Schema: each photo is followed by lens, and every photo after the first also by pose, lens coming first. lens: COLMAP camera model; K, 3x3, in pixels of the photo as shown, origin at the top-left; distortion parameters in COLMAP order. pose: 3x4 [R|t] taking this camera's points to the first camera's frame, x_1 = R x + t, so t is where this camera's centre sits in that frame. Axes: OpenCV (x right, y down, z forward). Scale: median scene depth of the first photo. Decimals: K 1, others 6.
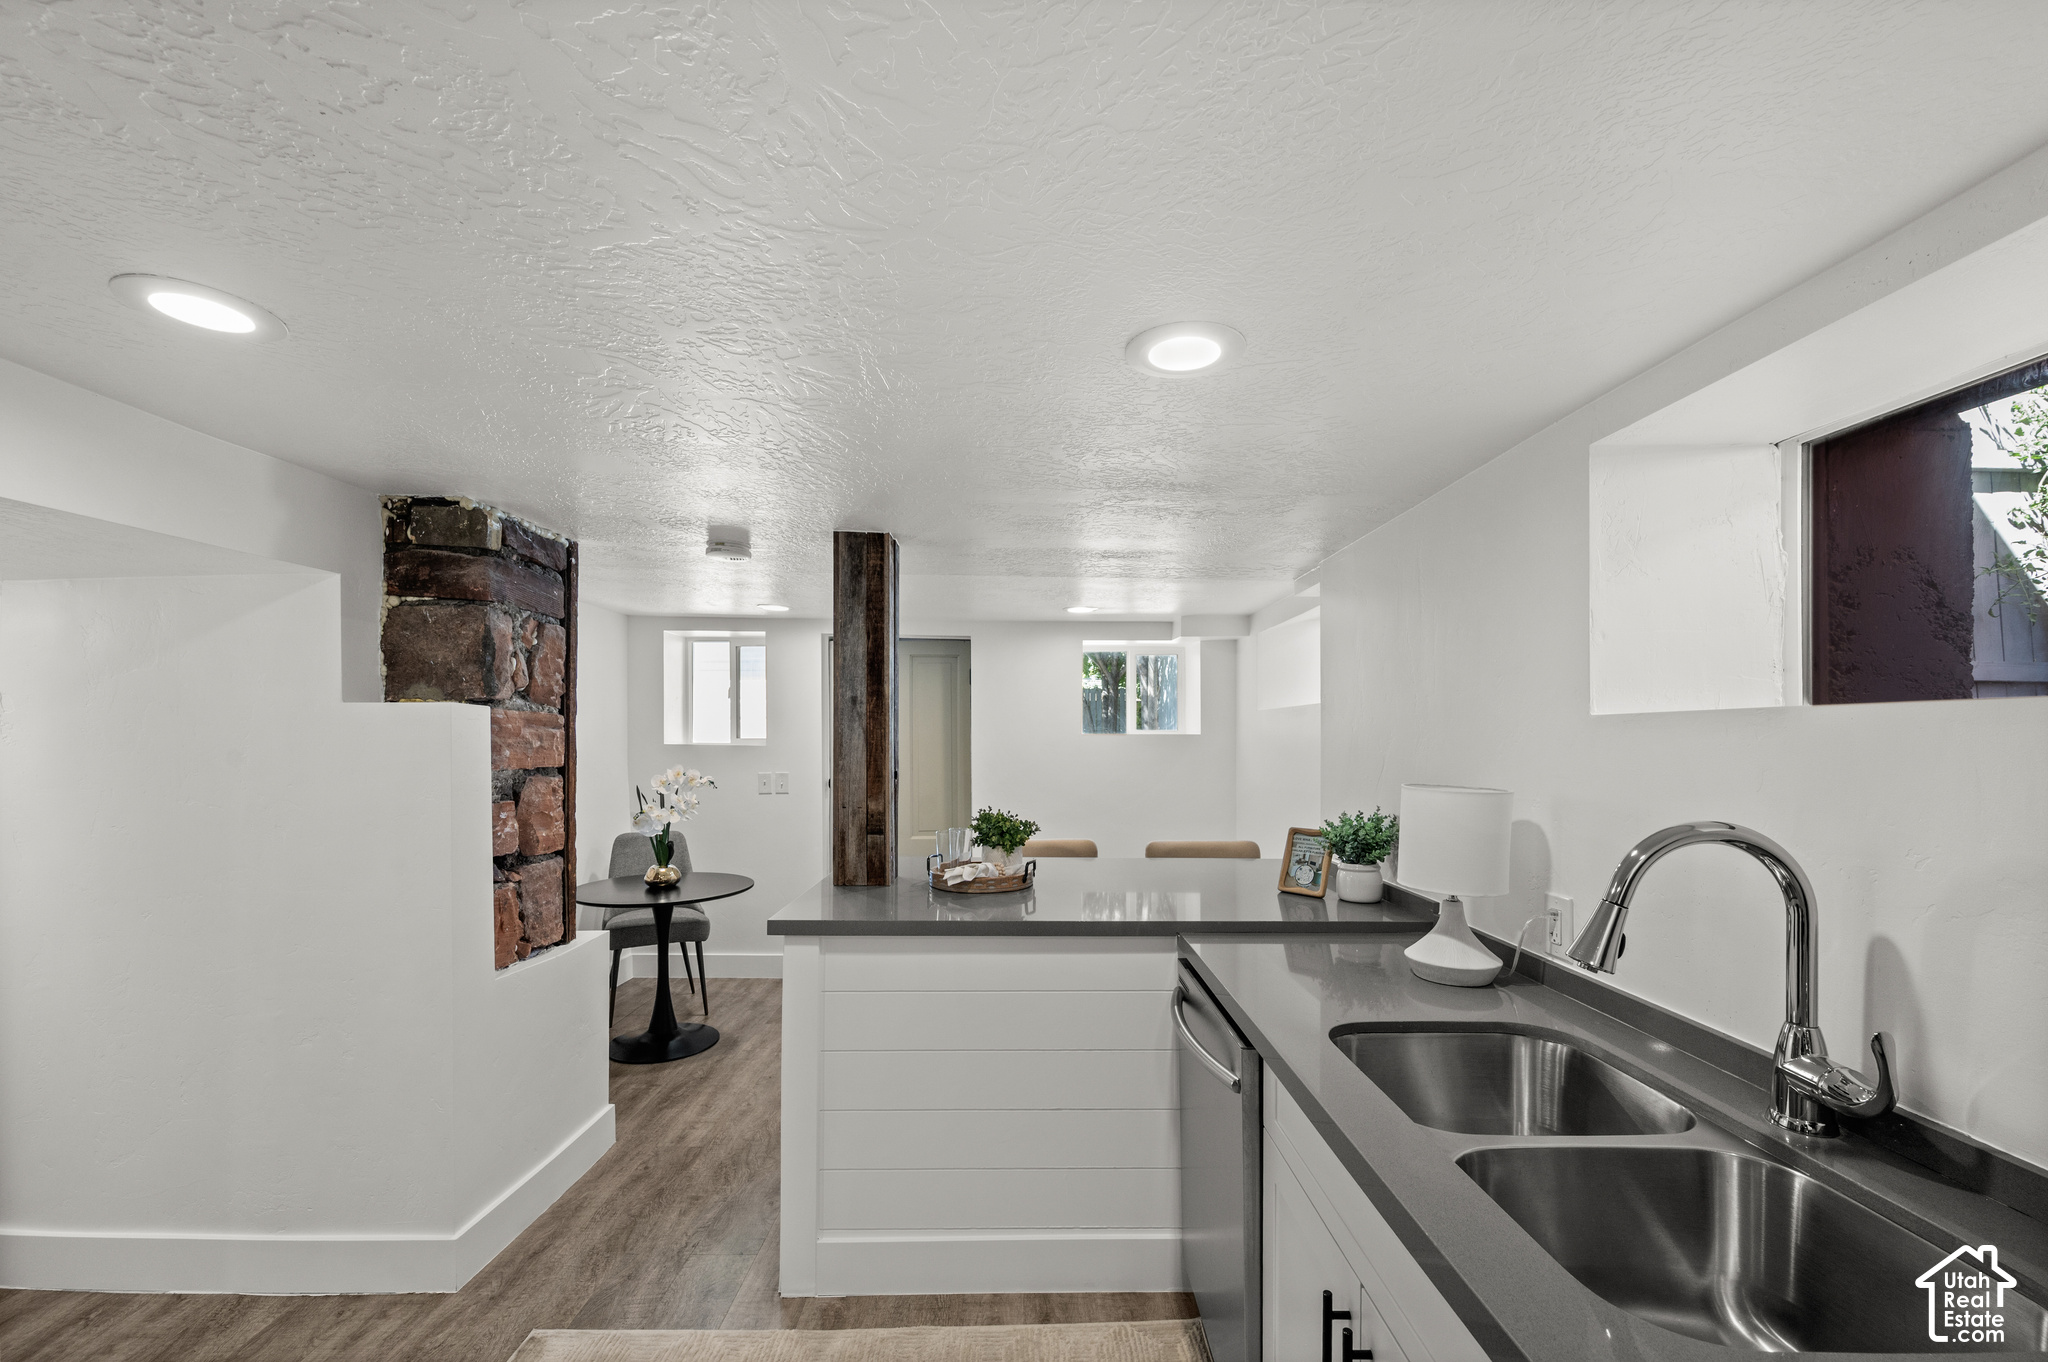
lens RADIAL K [[806.8, 0, 1032.0], [0, 806.8, 747.8], [0, 0, 1]] dist [-0.003224, 0.000366]
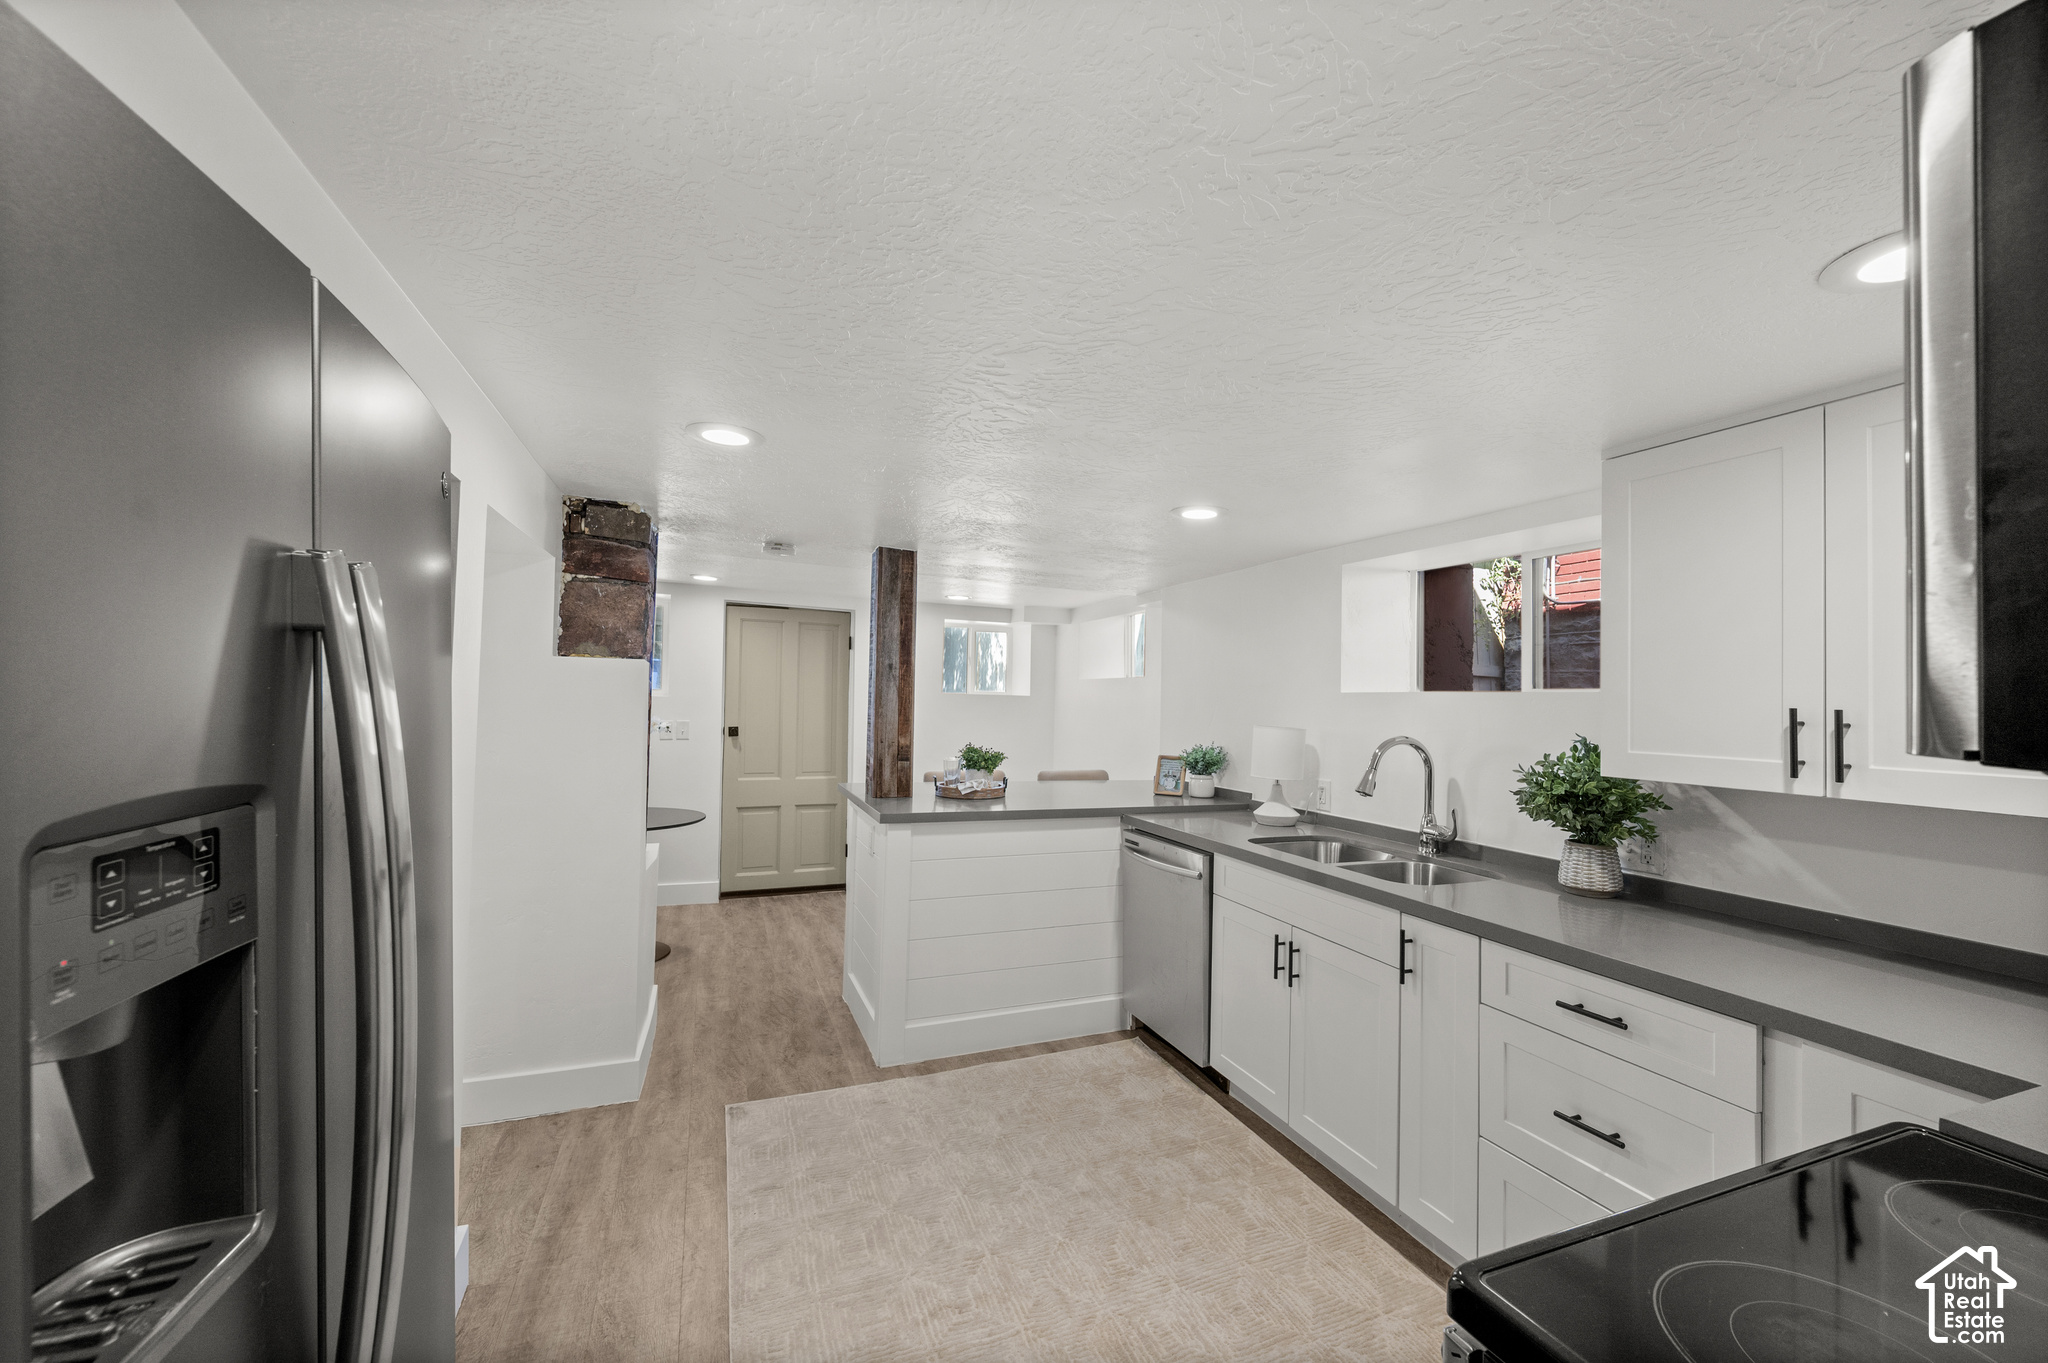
lens RADIAL K [[806.8, 0, 1020.9], [0, 806.8, 696.1], [0, 0, 1]] dist [-0.003224, 0.000366]
pose [[0.931654, 0.024255, 0.362536, -0.582783], [-0.019061, 0.999658, -0.017898, 0.015712], [-0.362846, 0.009765, 0.931798, -0.453458]]
